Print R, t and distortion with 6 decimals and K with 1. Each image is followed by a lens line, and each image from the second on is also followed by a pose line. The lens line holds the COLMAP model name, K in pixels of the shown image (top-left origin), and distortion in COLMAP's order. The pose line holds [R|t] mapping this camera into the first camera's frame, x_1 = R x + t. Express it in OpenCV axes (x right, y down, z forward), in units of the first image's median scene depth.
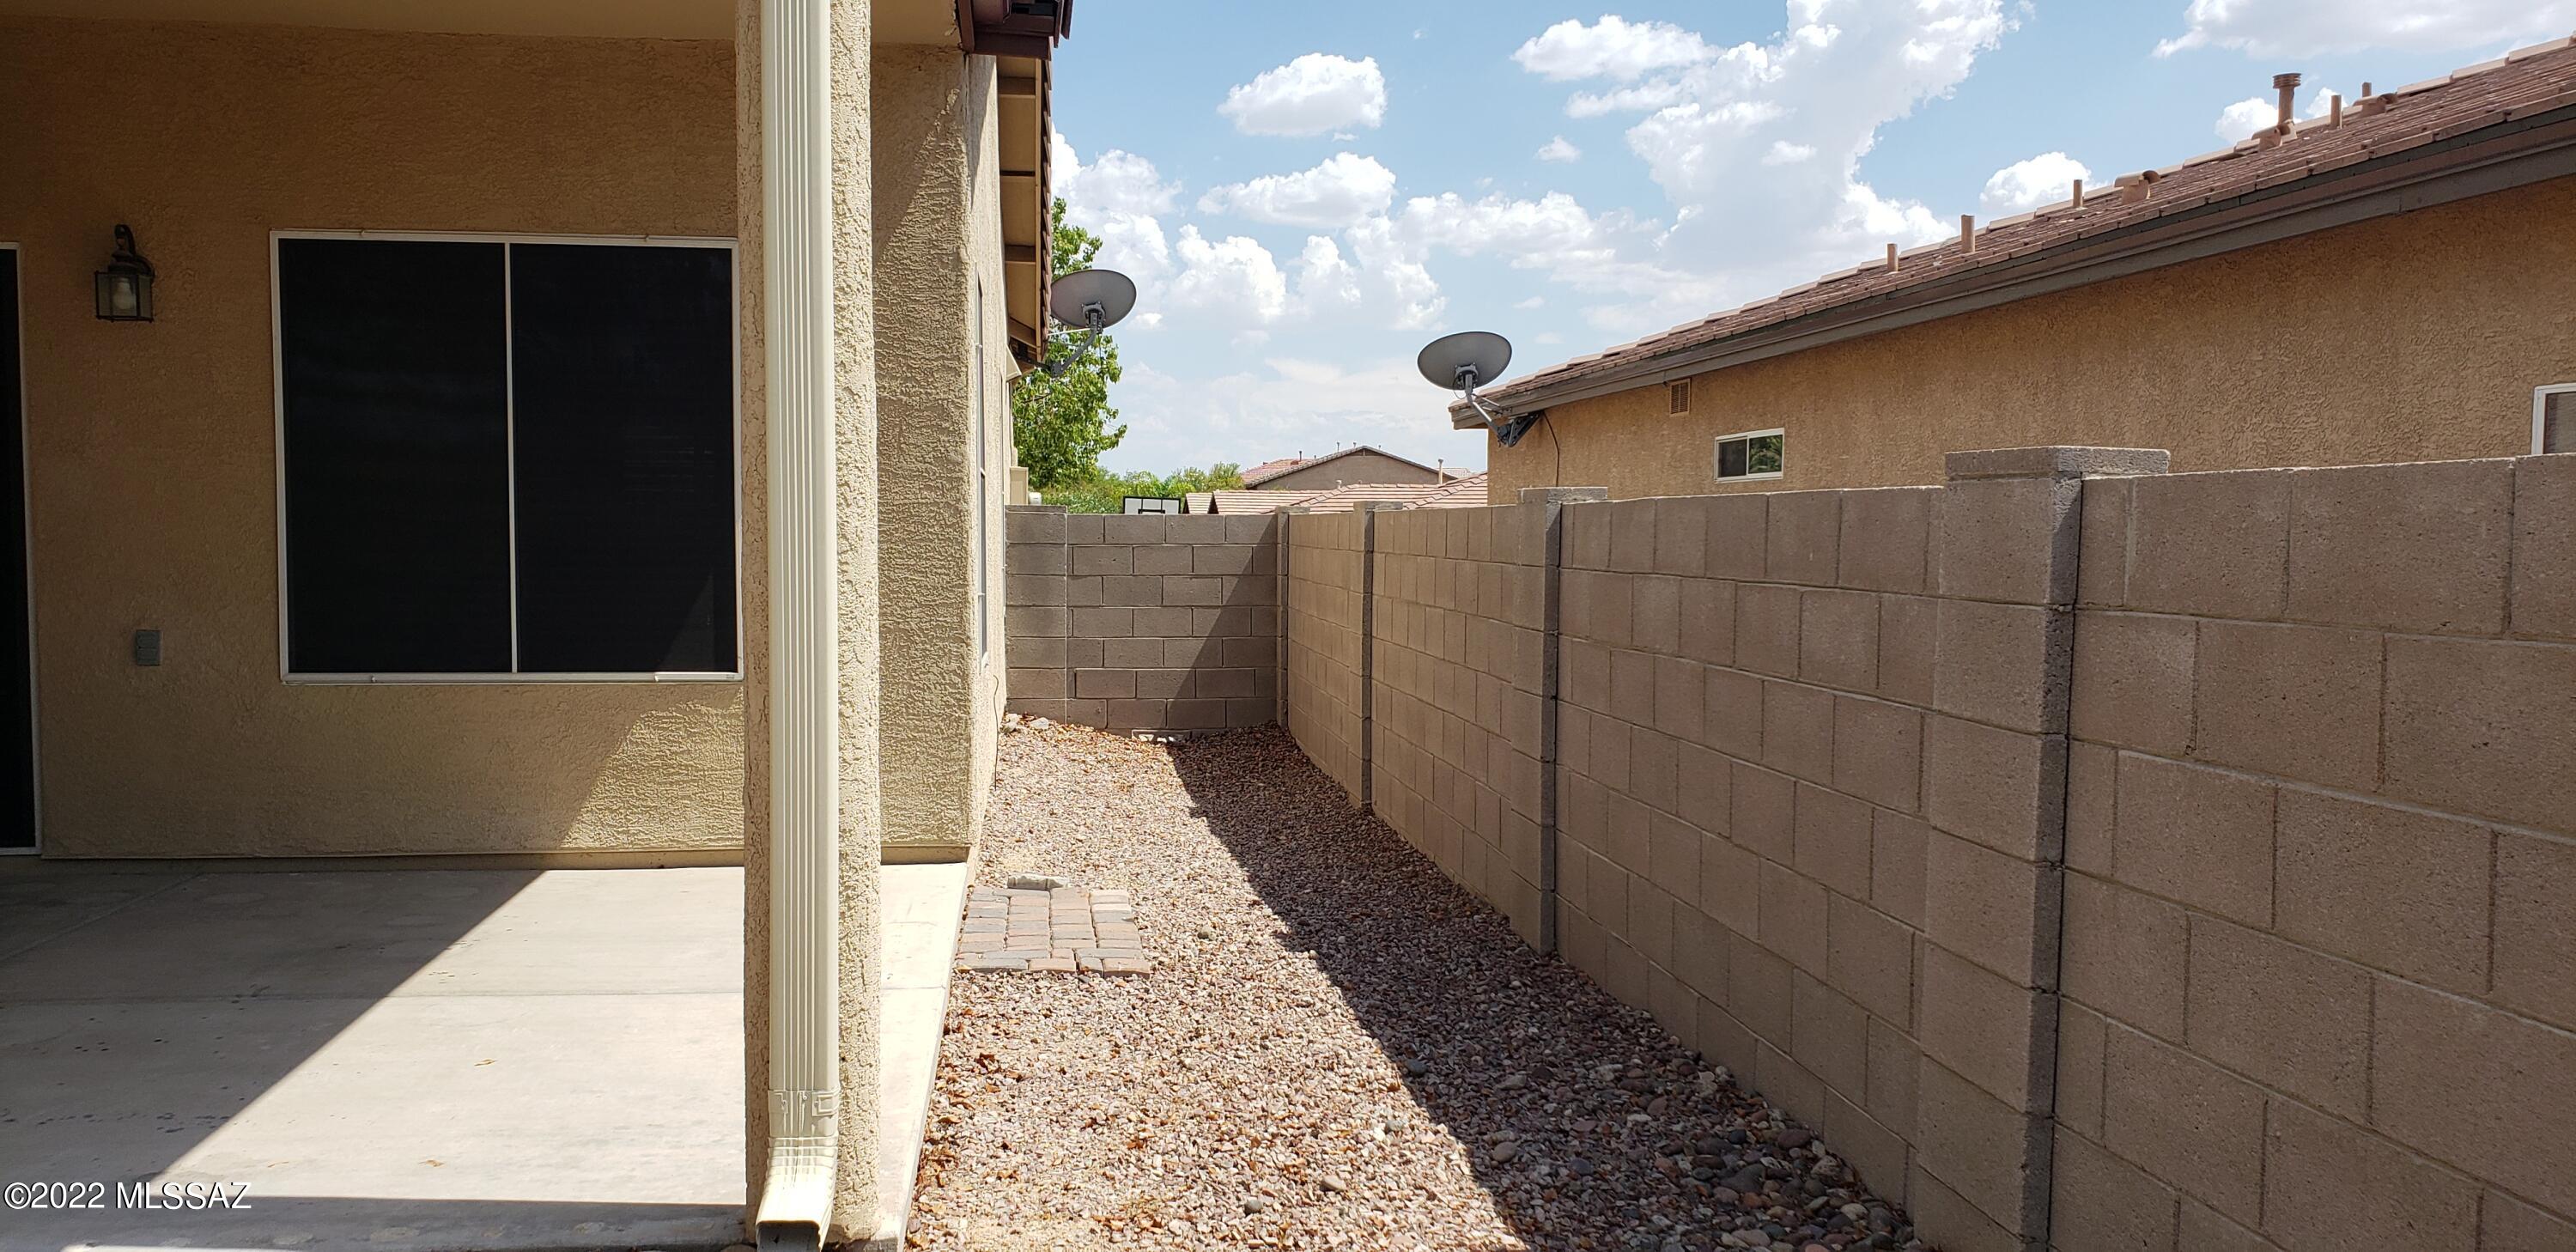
lens RADIAL K [[1988.8, 0, 1288.0], [0, 1988.8, 626.0], [0, 0, 1]] dist [0.007576, 0.004051]
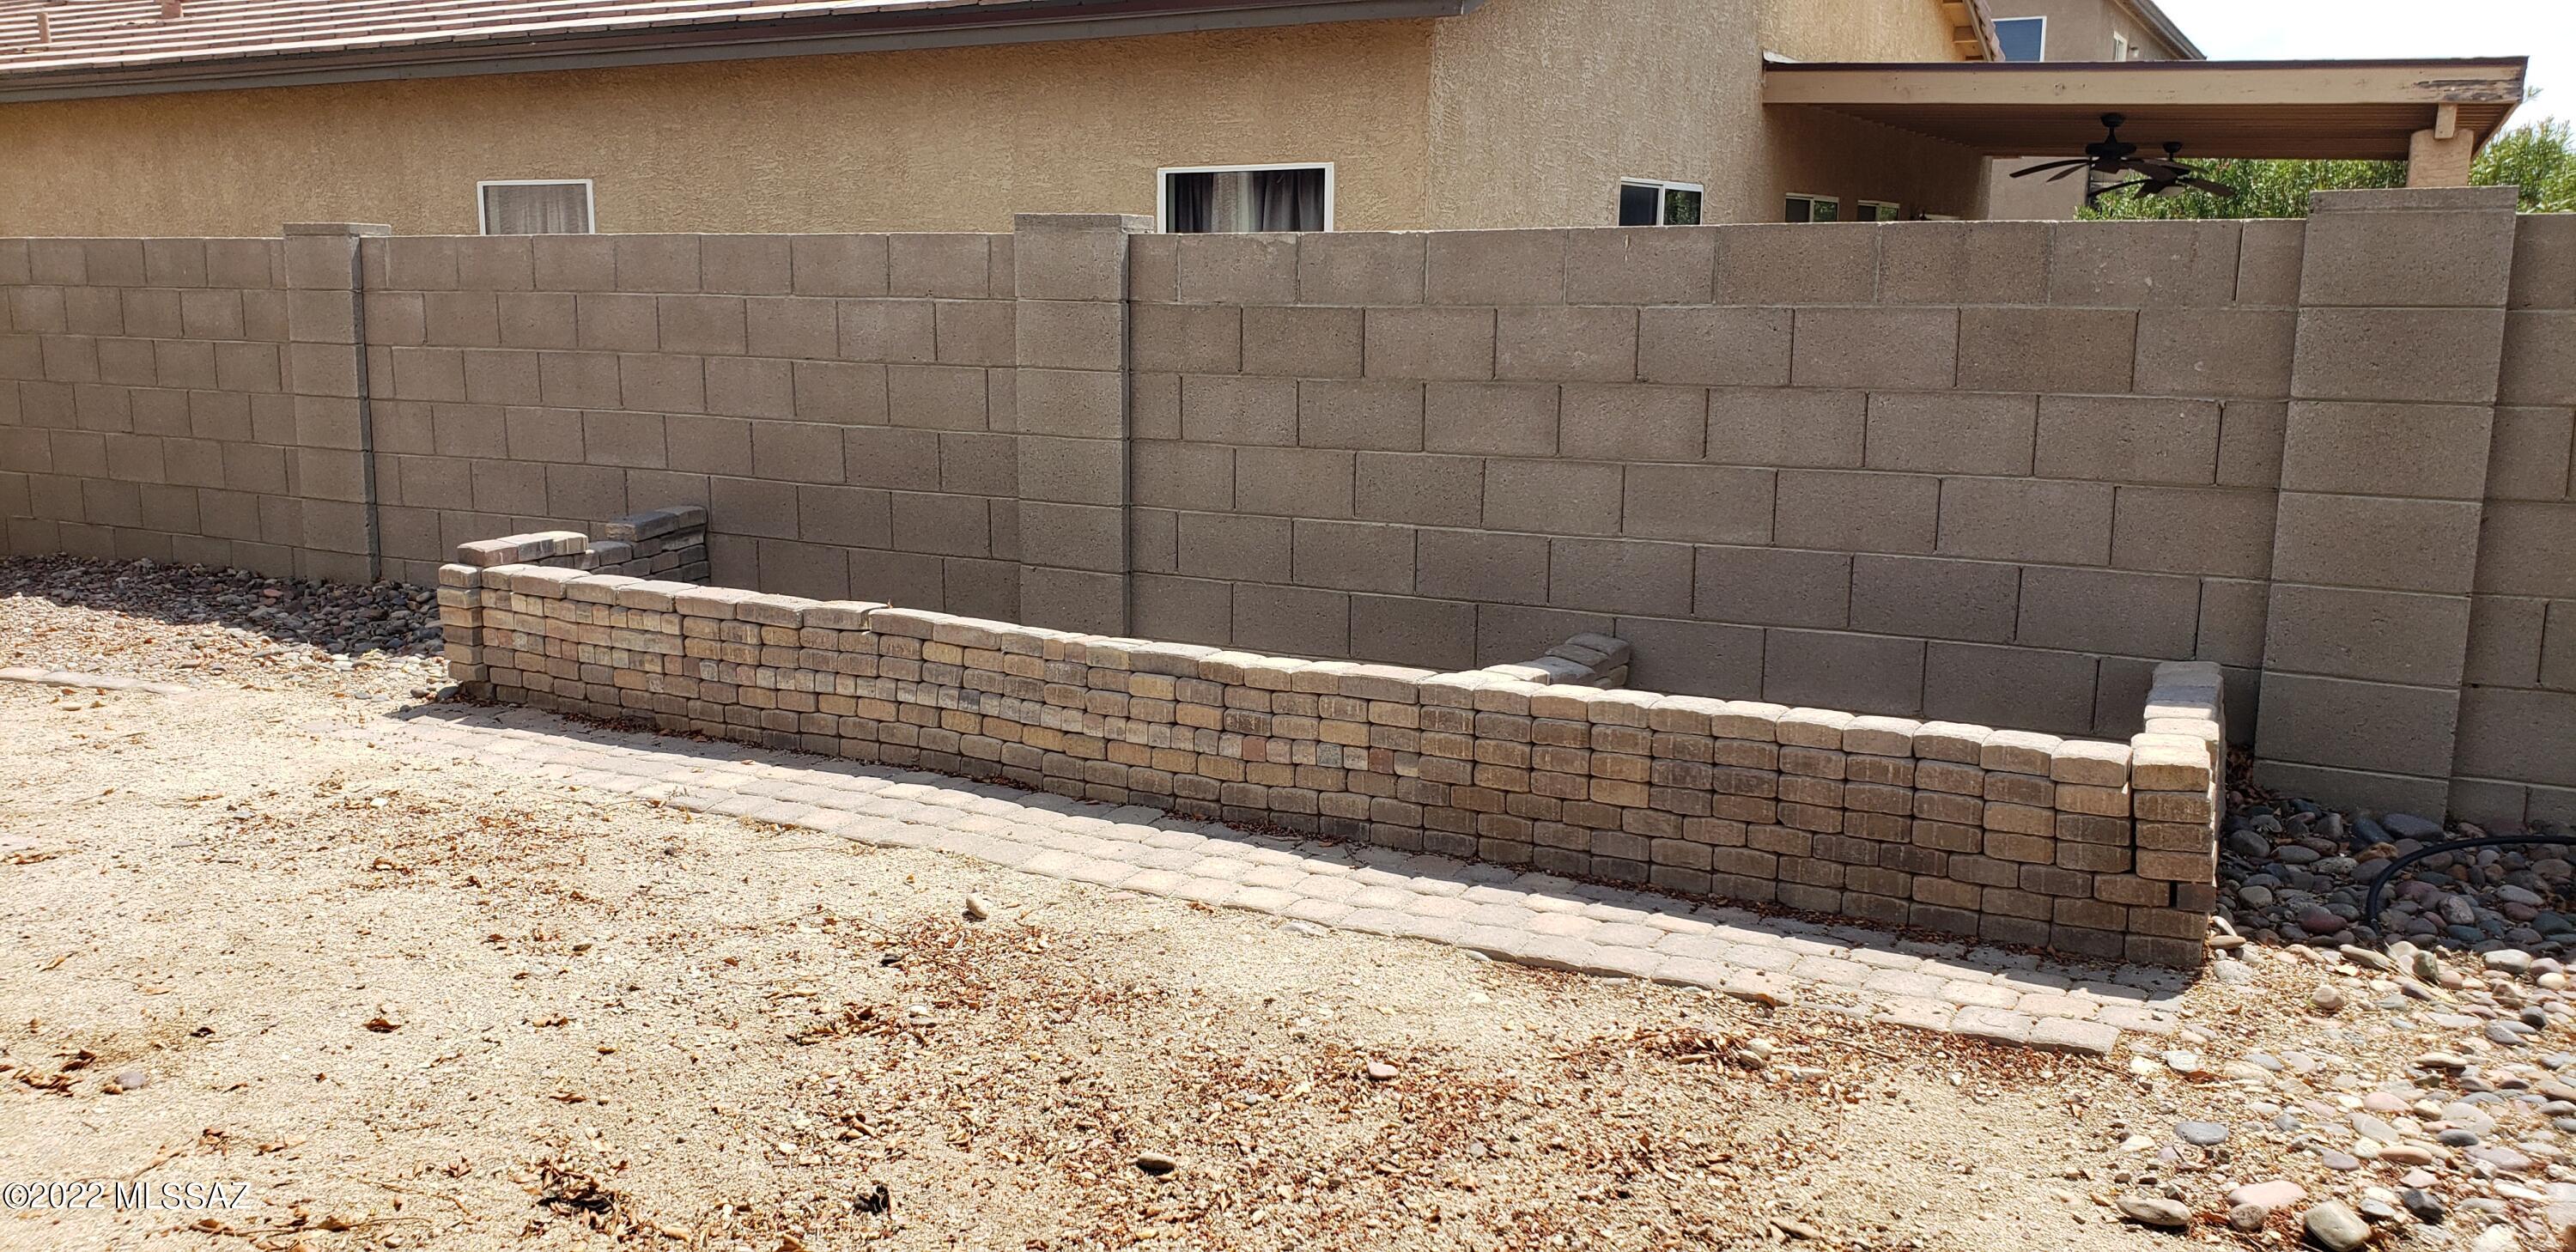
lens RADIAL K [[2174.4, 0, 1182.1], [0, 2174.4, 677.5], [0, 0, 1]] dist [0.083292, -0.000157]
pose [[0.614851, -0.160365, 0.772167, -1.140860], [0.052946, 0.985292, 0.162469, 0.071506], [-0.786864, -0.059011, 0.614298, -1.468187]]
